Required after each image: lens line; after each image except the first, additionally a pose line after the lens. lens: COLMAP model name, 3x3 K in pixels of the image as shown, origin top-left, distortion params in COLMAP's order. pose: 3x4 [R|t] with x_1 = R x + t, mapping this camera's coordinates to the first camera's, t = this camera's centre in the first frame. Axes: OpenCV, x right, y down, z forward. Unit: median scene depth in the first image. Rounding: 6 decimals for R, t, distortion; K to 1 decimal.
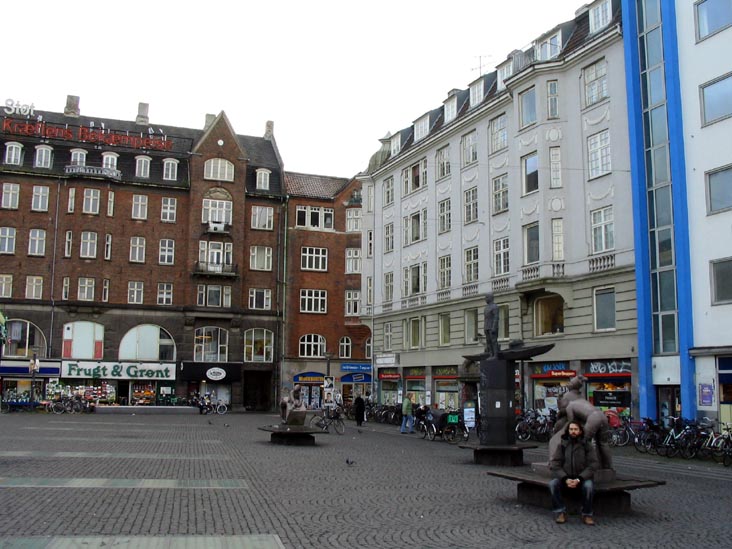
lens RADIAL K [[752.2, 0, 366.0], [0, 752.2, 274.5], [0, 0, 1]] dist [-0.177633, 0.188980]
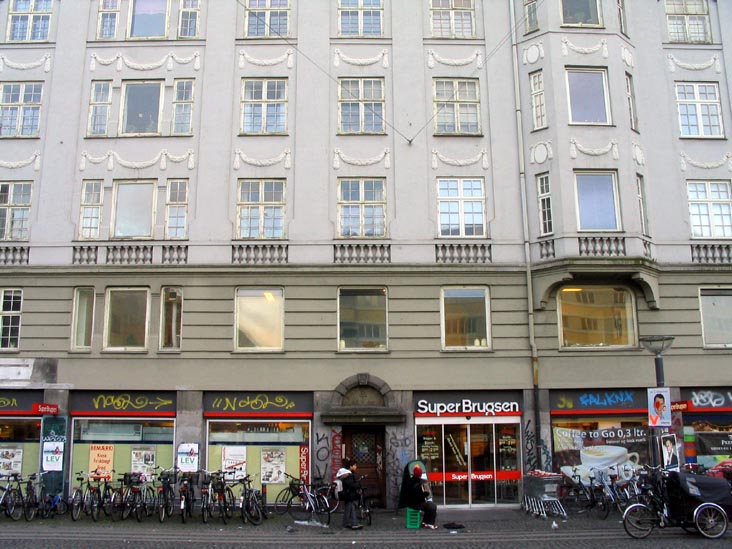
lens RADIAL K [[752.2, 0, 366.0], [0, 752.2, 274.5], [0, 0, 1]] dist [-0.177633, 0.188980]
pose [[0.398714, 0.174259, 0.900367, -0.361373], [-0.124001, 0.983009, -0.135341, 0.114434], [-0.908653, -0.057684, 0.413548, 0.808690]]
